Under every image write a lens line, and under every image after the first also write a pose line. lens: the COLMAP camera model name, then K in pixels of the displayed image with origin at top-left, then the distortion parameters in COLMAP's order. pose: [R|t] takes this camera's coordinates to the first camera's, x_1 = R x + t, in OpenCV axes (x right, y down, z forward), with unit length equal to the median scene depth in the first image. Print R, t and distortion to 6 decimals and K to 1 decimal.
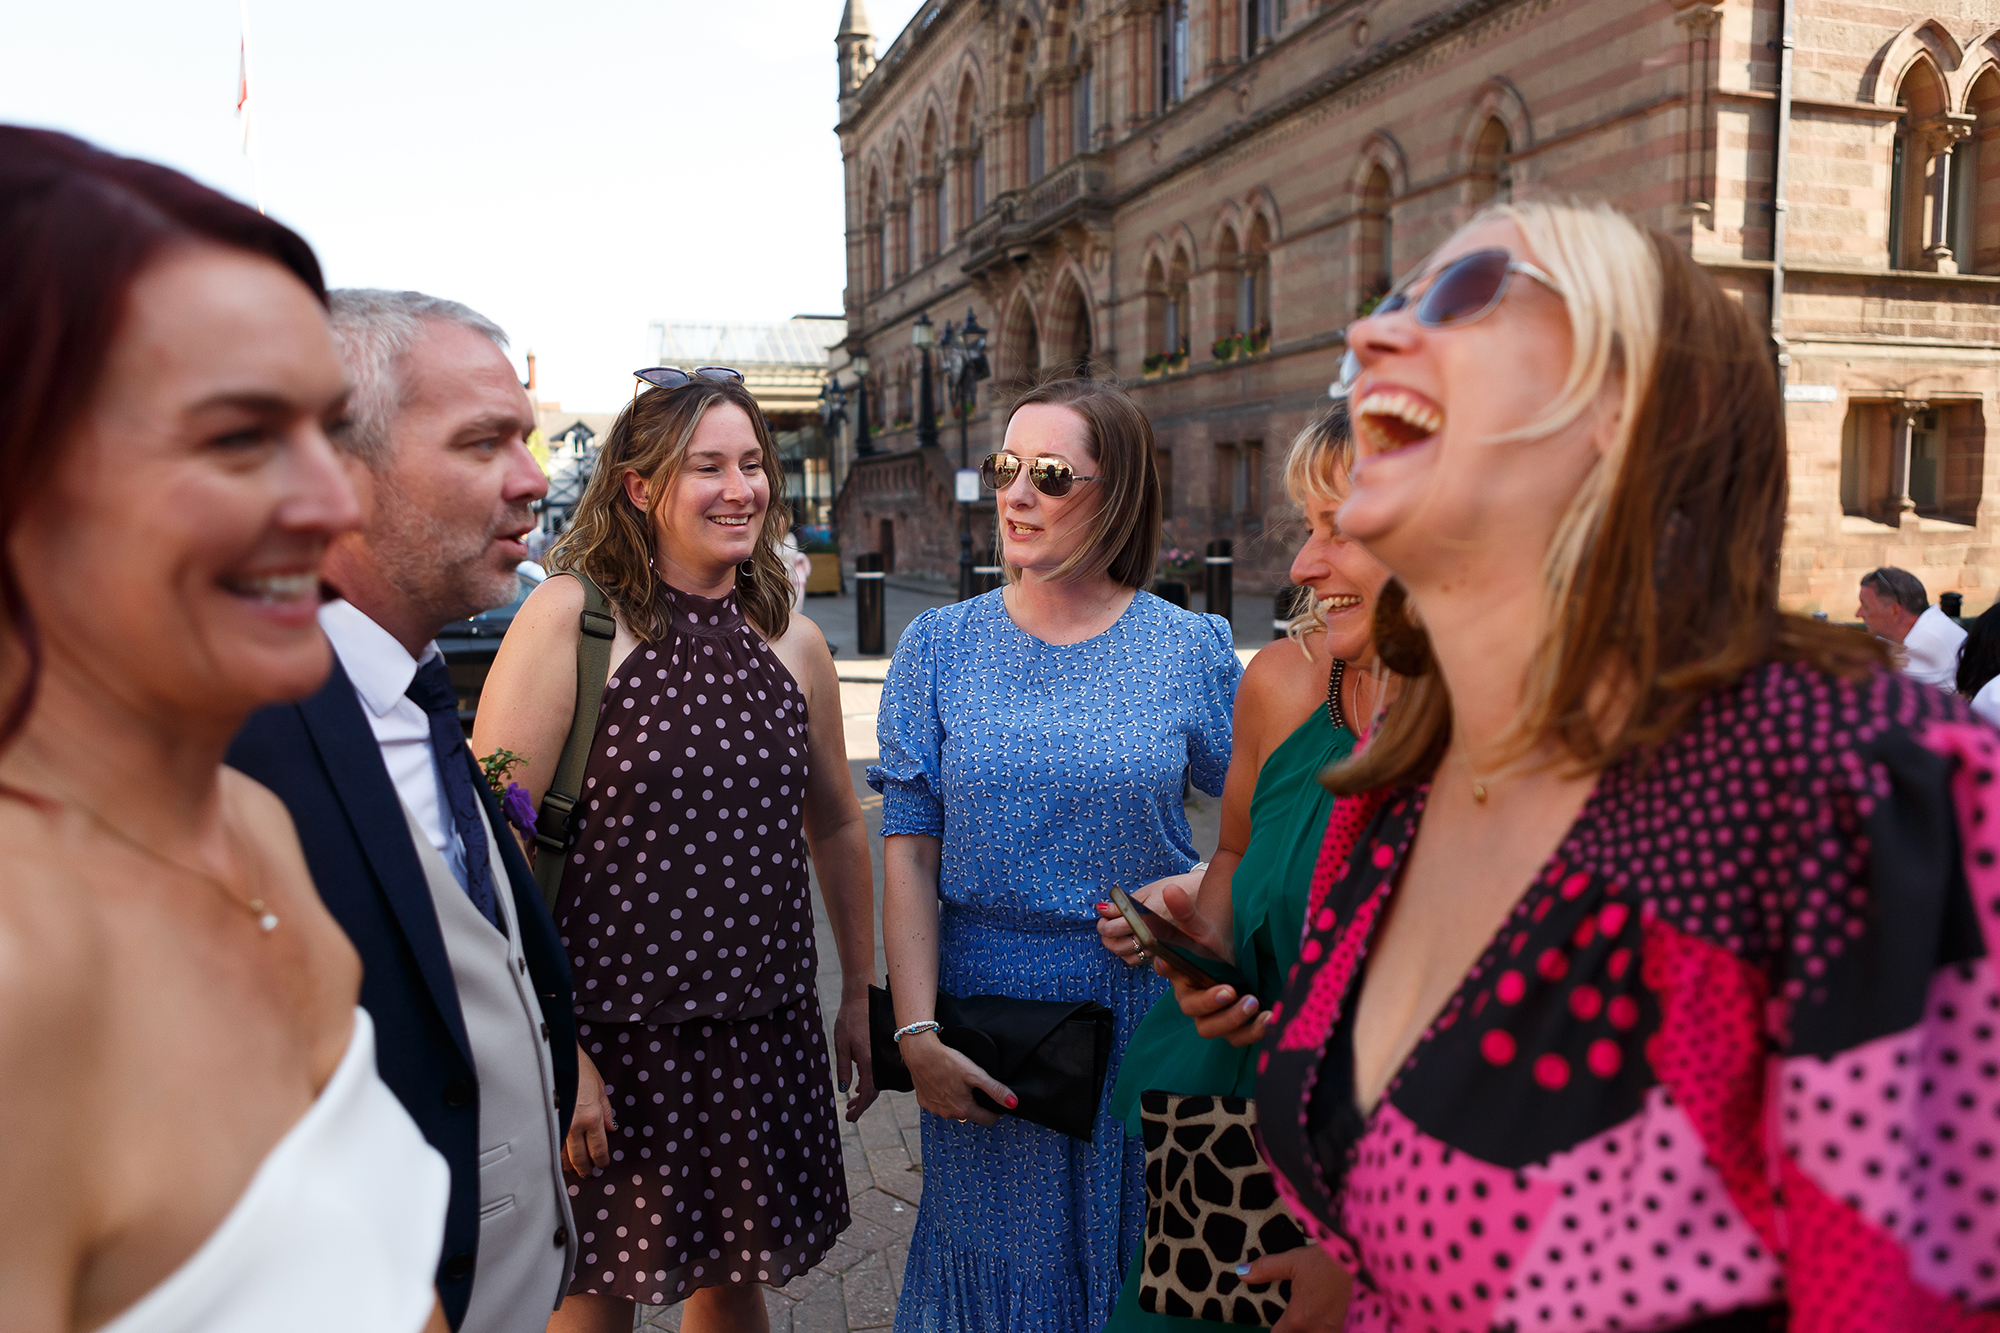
lens RADIAL K [[1357.1, 0, 1000.0], [0, 1357.1, 666.5], [0, 0, 1]] dist [-0.002618, -0.000109]
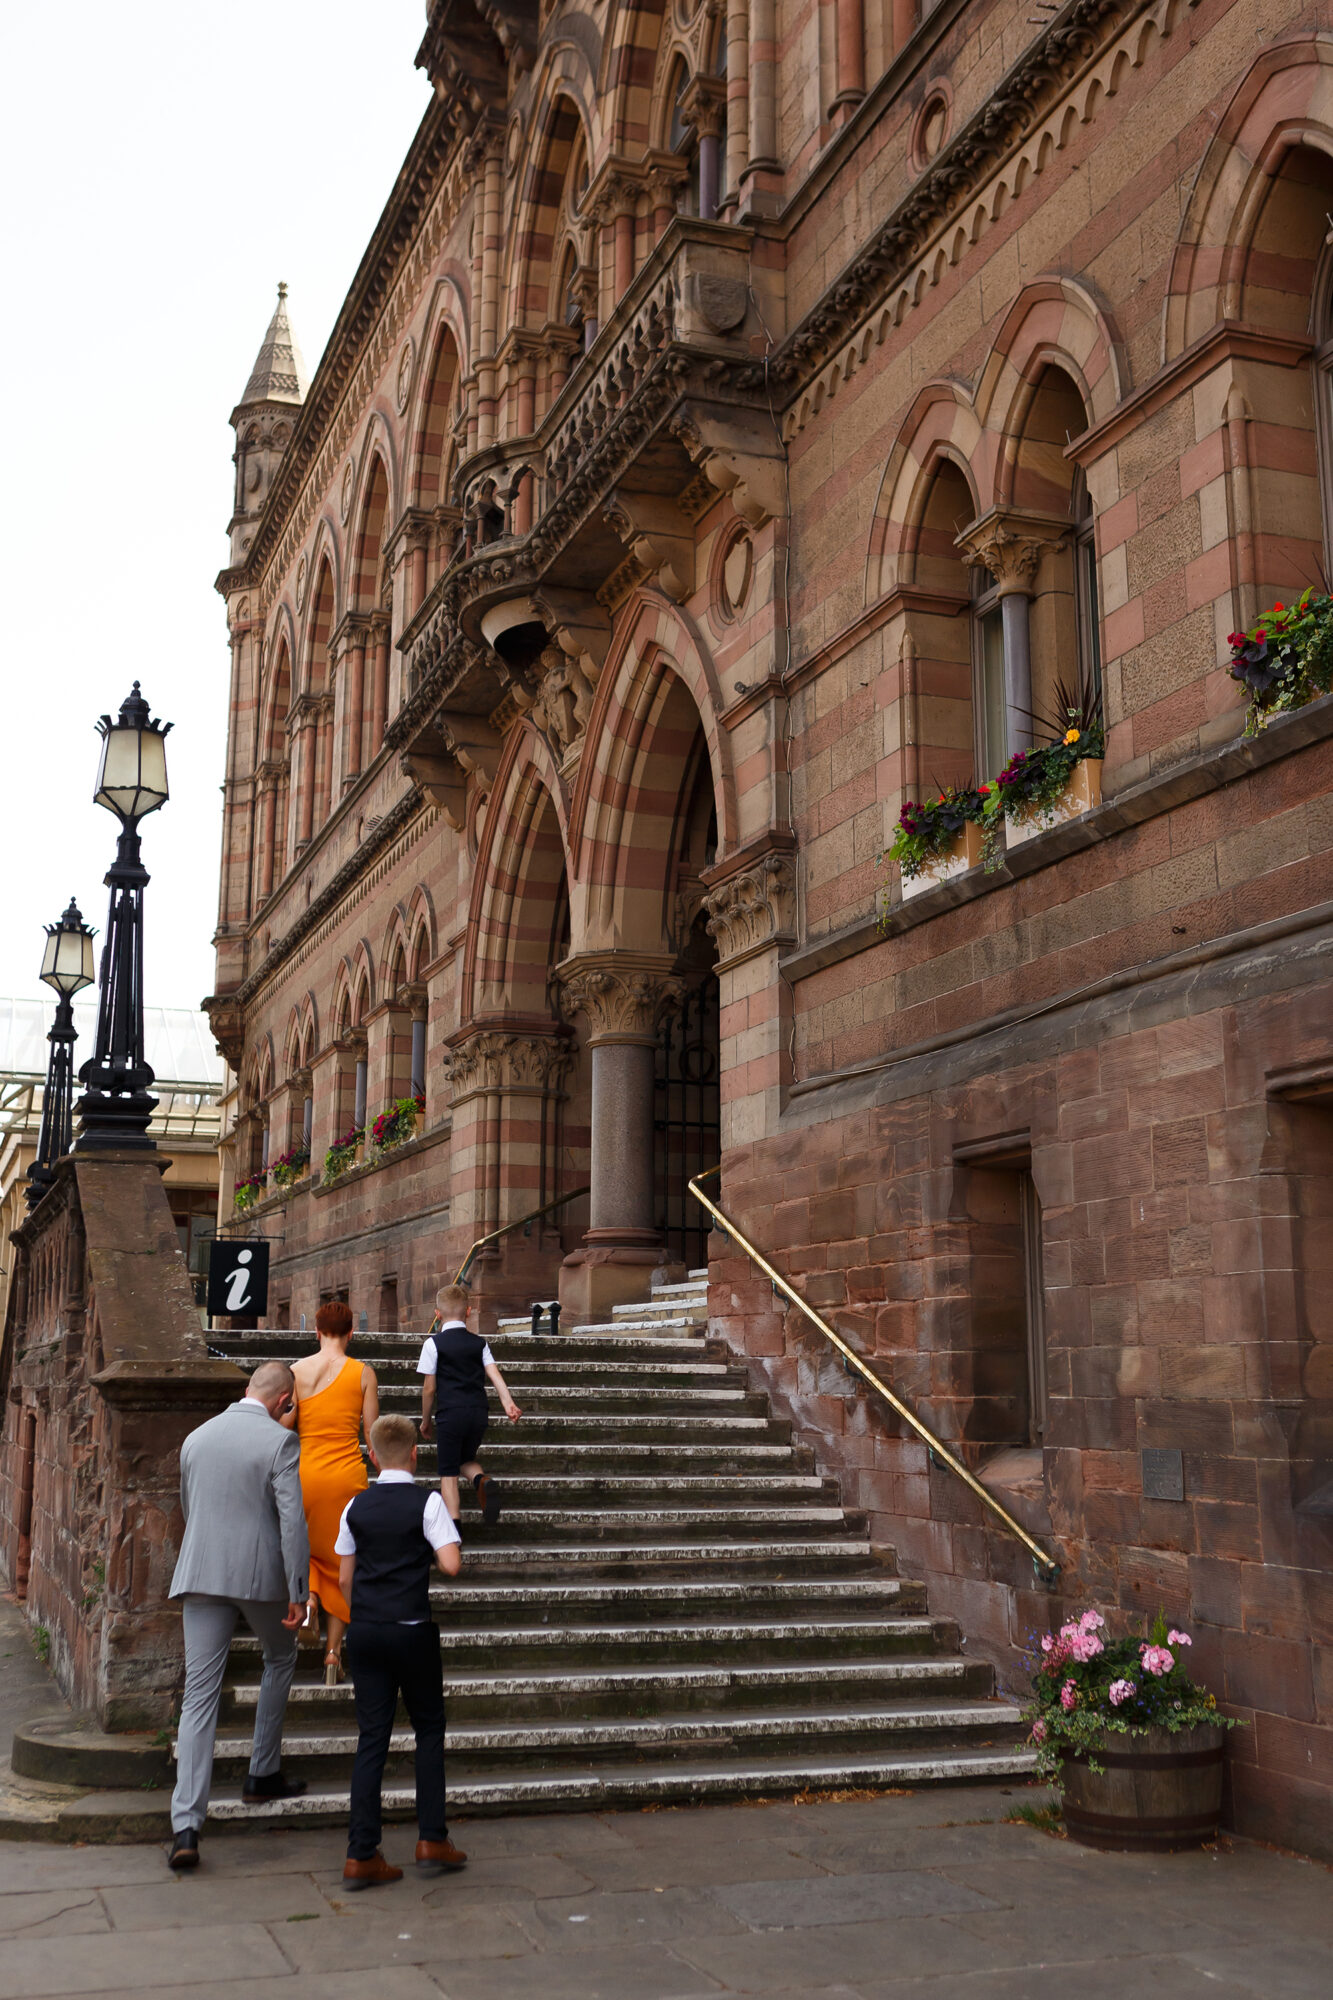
lens RADIAL K [[1999.5, 0, 666.5], [0, 1999.5, 1000.0], [0, 0, 1]] dist [0.001305, -0.001282]
pose [[0.999634, 0.023718, 0.013041, 0.051459], [-0.018702, 0.953541, -0.300682, -0.070218], [-0.019566, 0.300328, 0.953635, 0.587837]]
